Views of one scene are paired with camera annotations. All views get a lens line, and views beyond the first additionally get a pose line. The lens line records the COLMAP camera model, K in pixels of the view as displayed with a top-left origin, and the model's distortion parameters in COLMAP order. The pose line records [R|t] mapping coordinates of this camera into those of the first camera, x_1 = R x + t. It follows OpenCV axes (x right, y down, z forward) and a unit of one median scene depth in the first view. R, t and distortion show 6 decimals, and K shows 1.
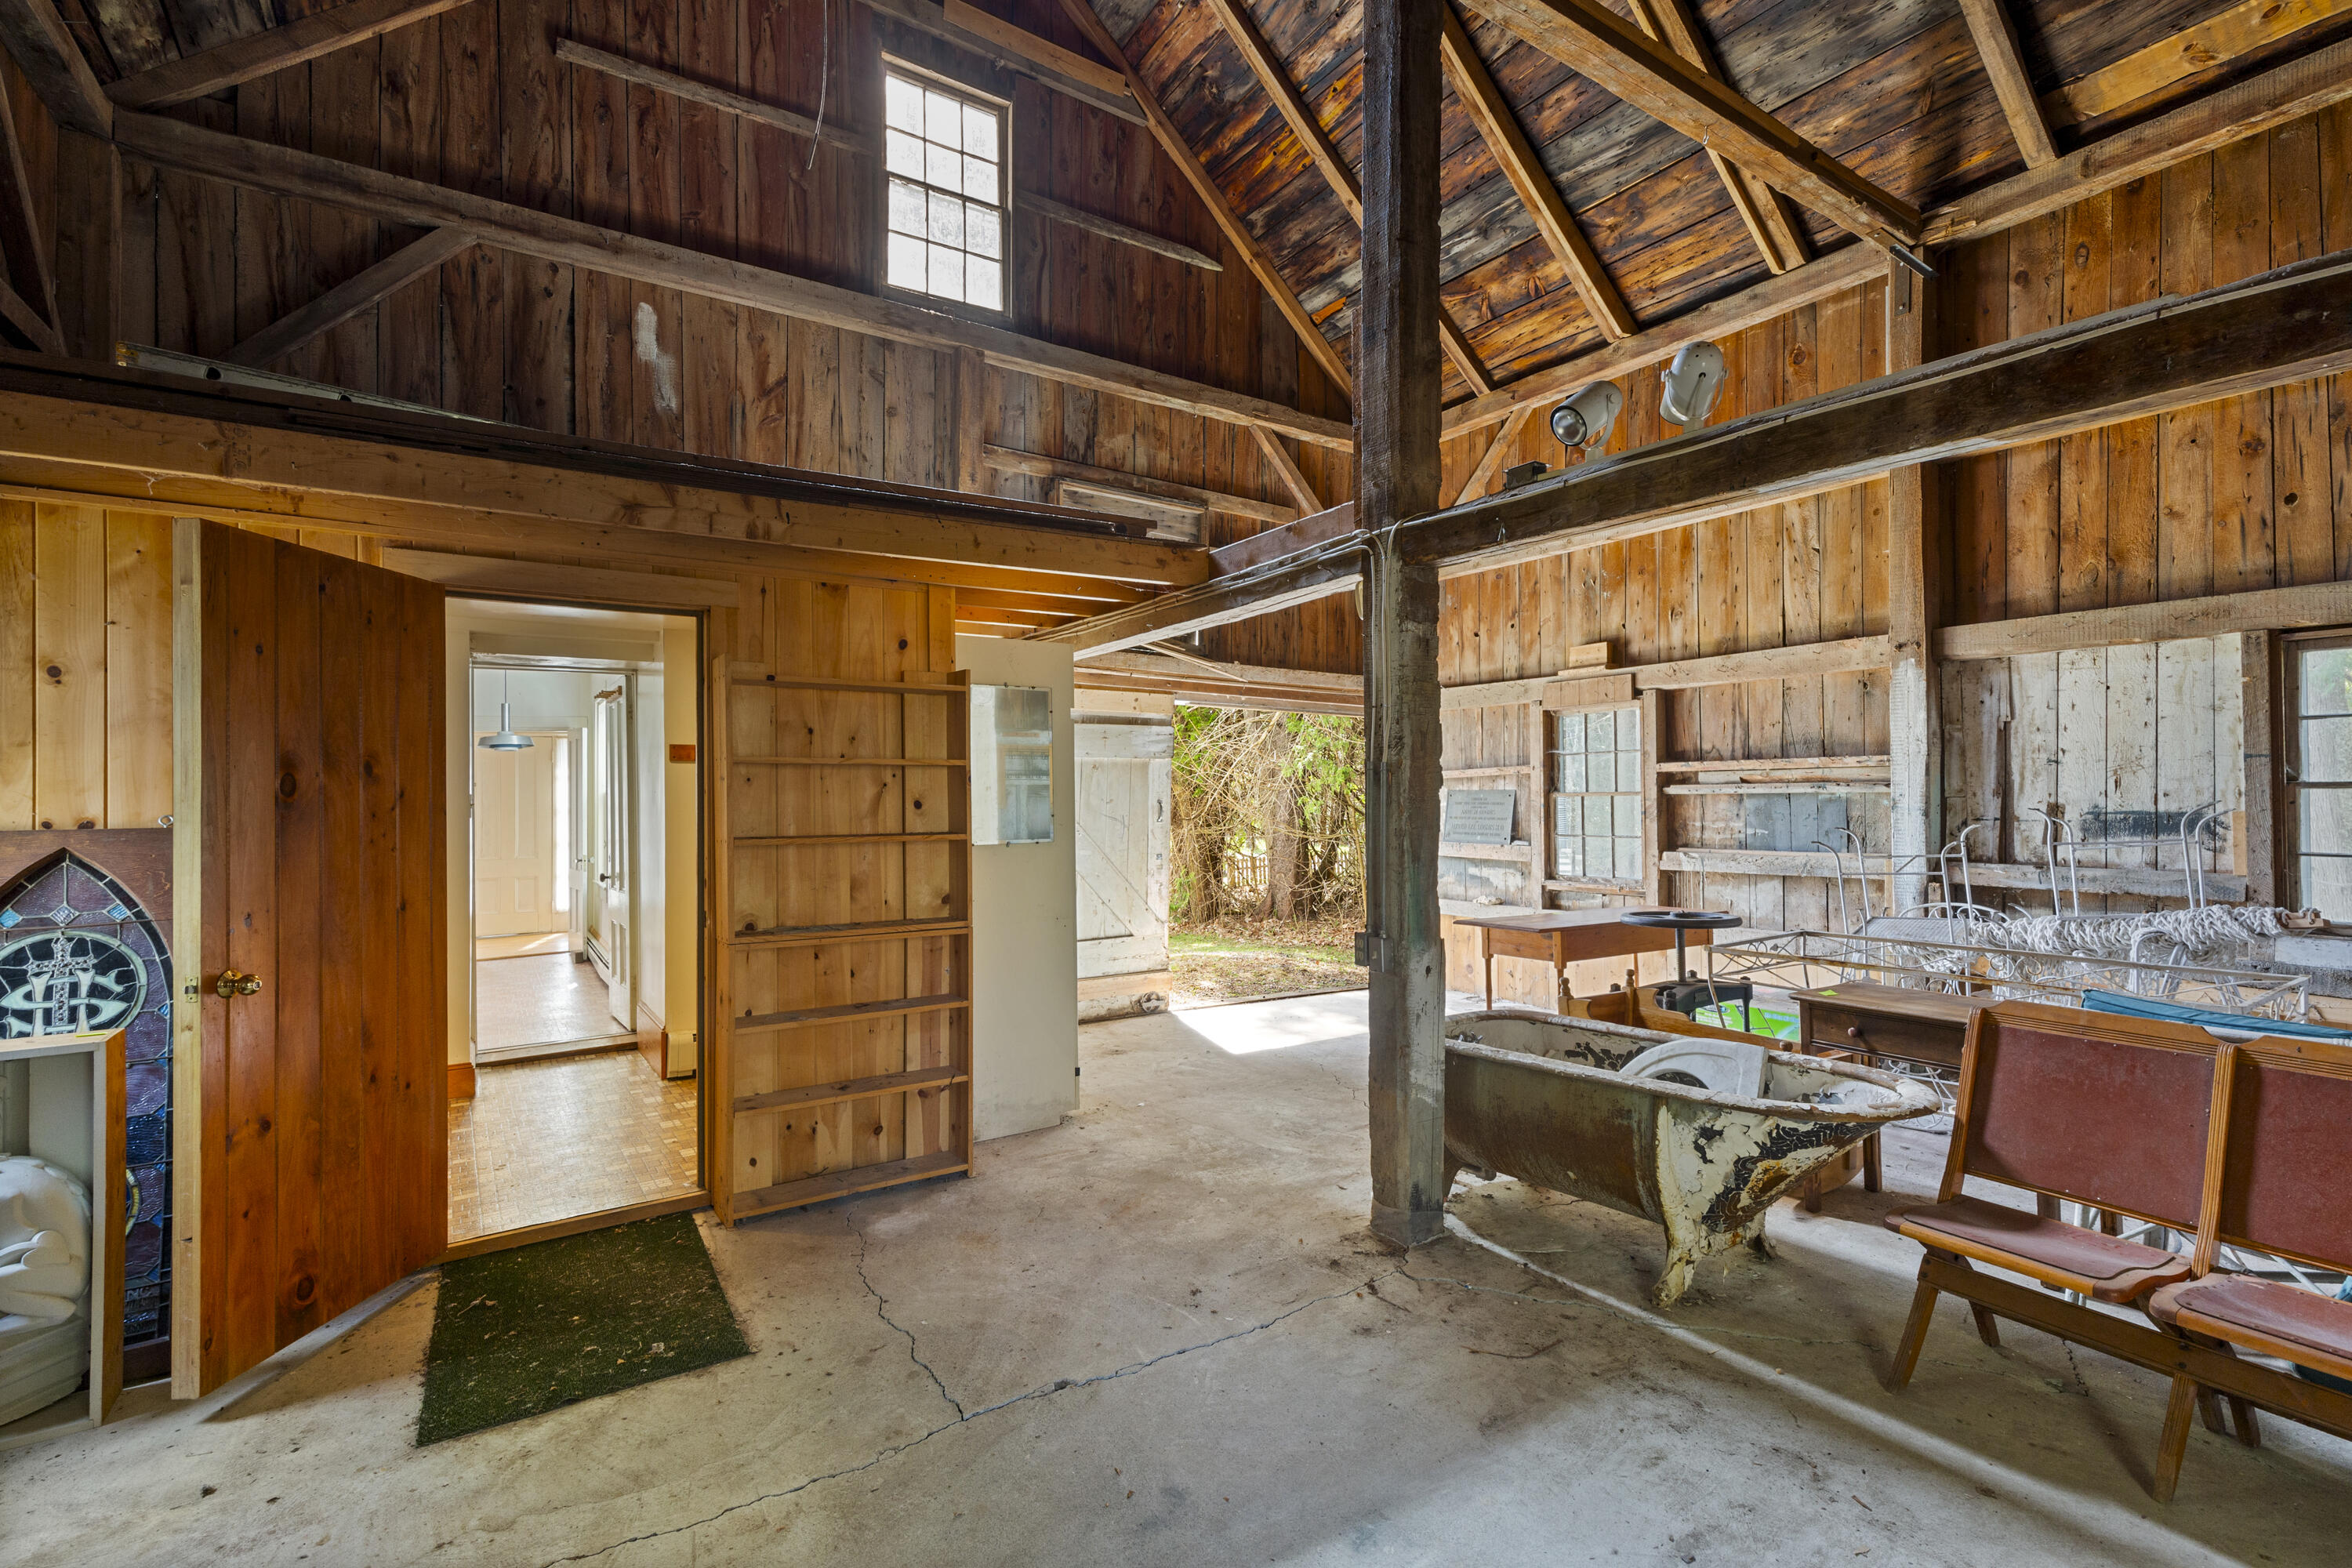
lens RADIAL K [[1081.1, 0, 1174.1], [0, 1081.1, 790.8], [0, 0, 1]] dist [0.000430, -0.000002]
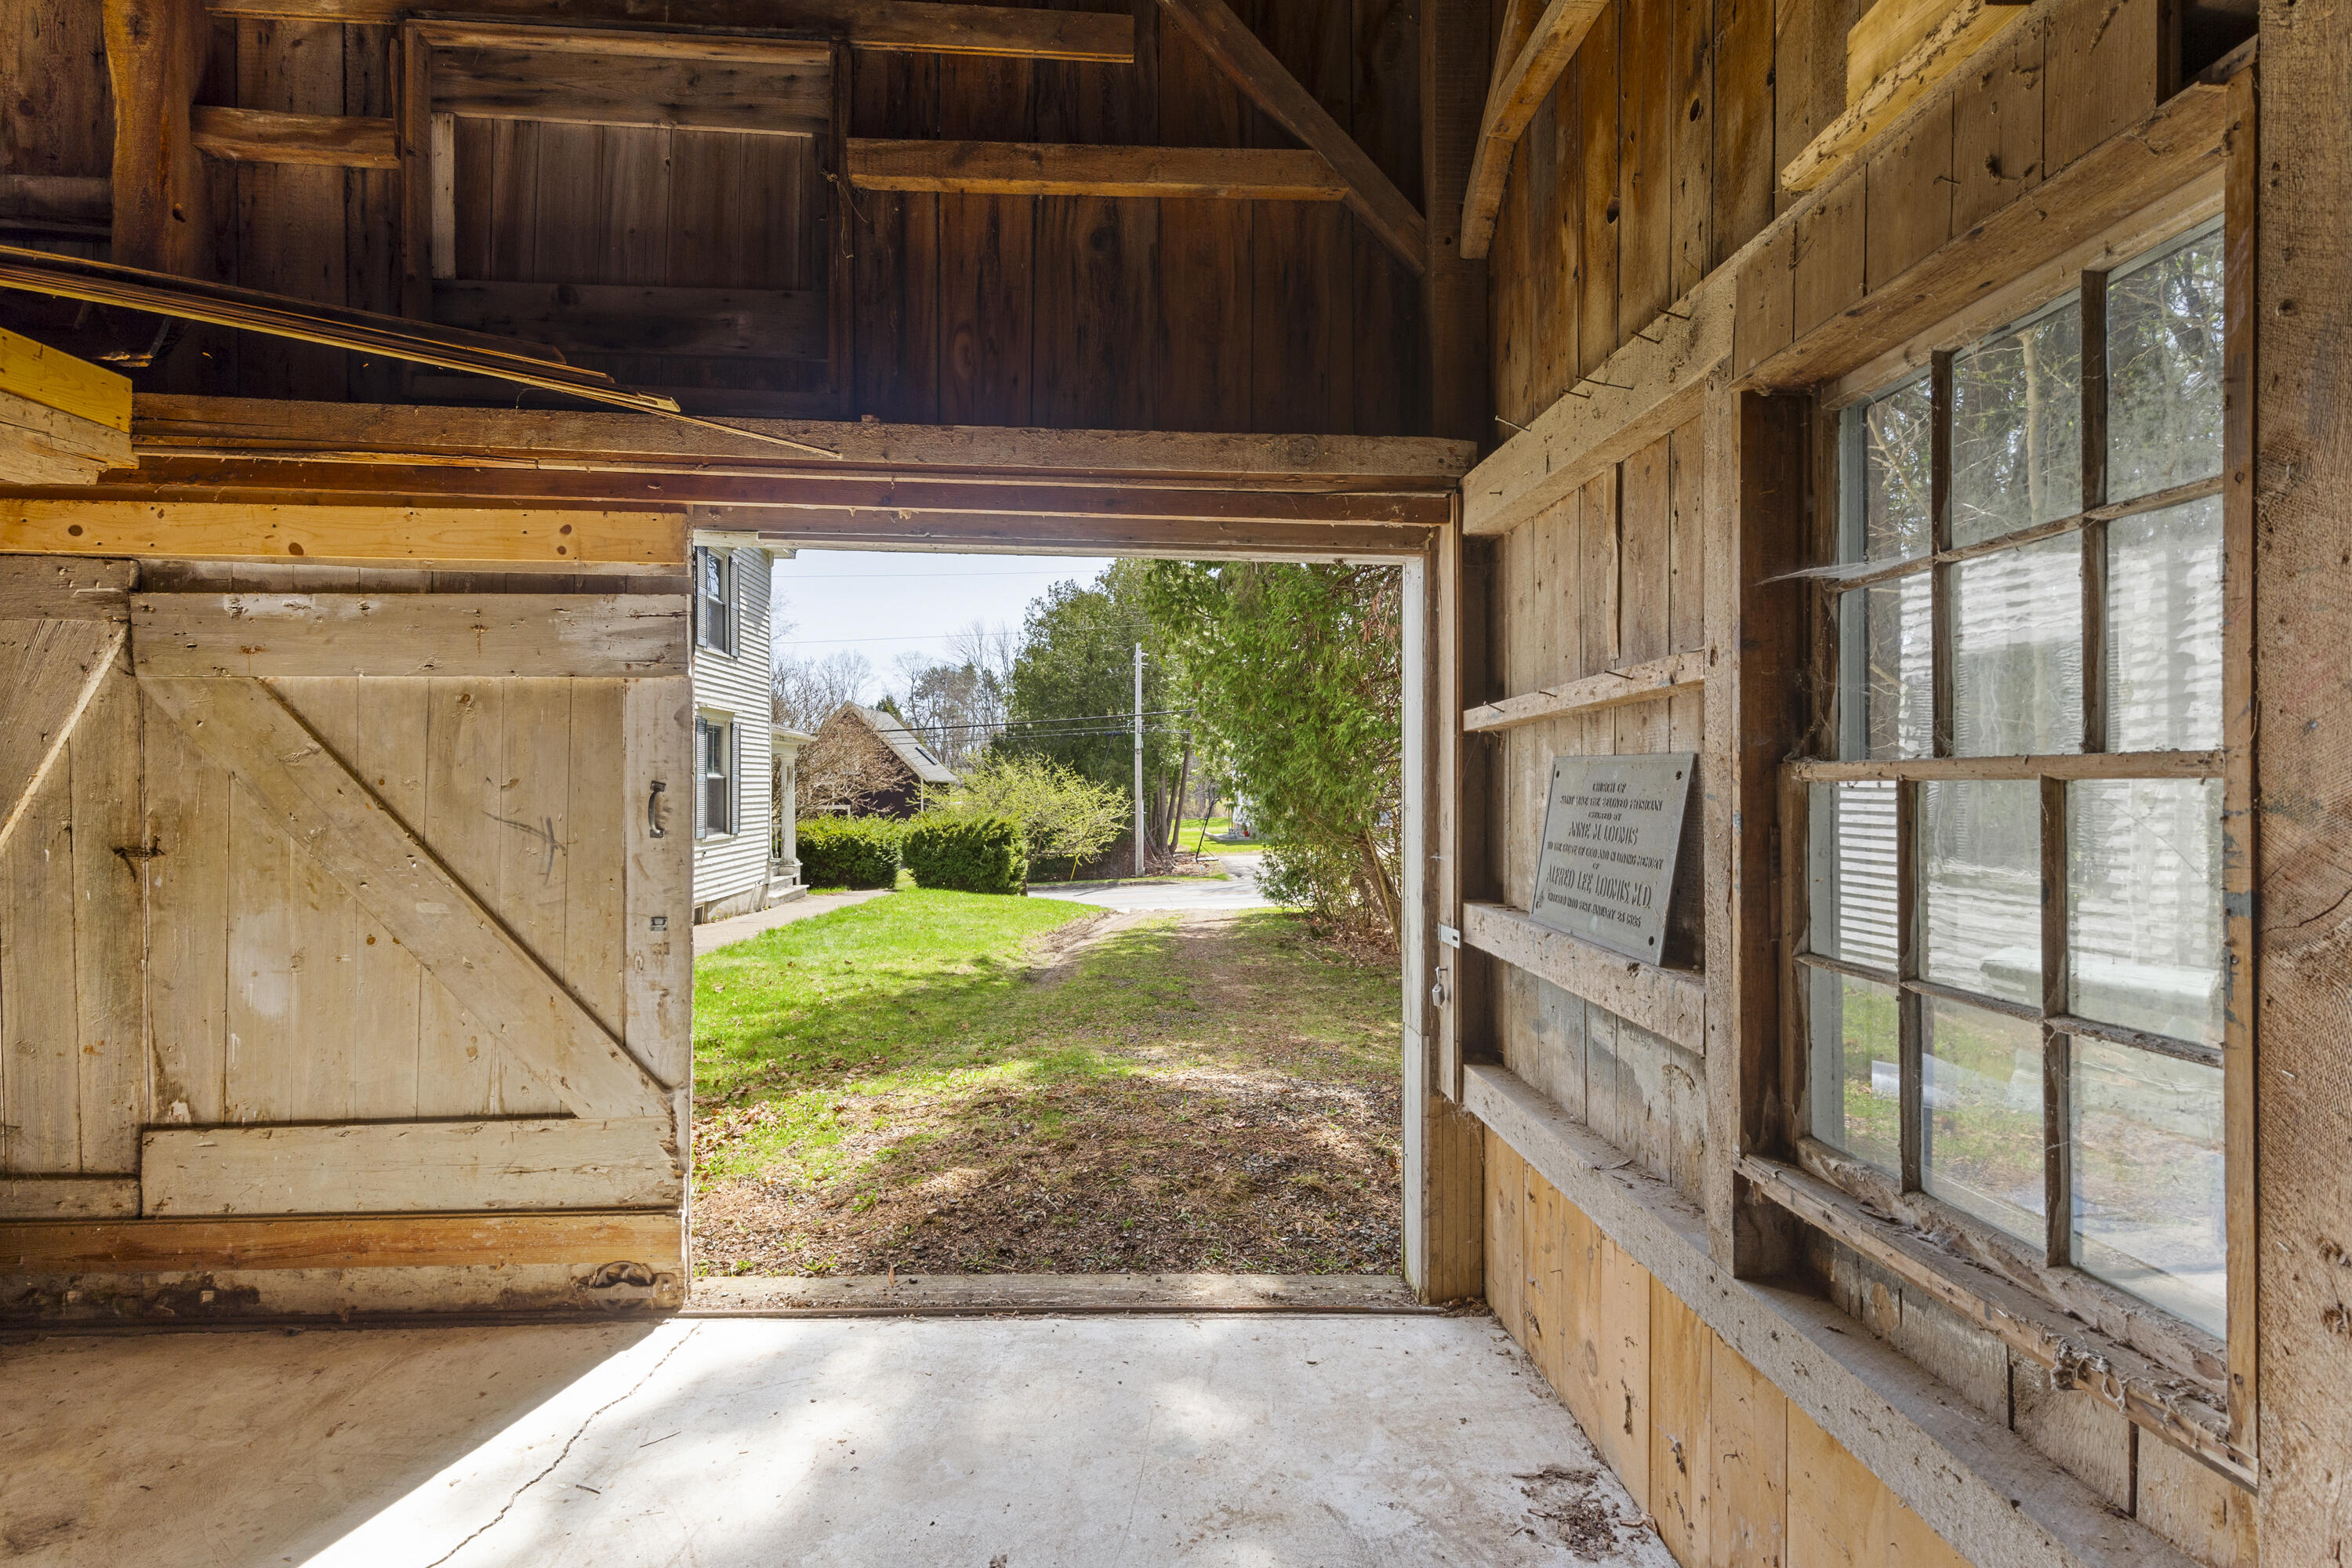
lens RADIAL K [[1081.1, 0, 1180.5], [0, 1081.1, 786.9], [0, 0, 1]] dist [0.000430, -0.000002]
pose [[0.869475, 0.009219, -0.493891, 0.353061], [0.002312, 0.999739, 0.022731, 0.001842], [0.493972, -0.020906, 0.869227, 0.752903]]
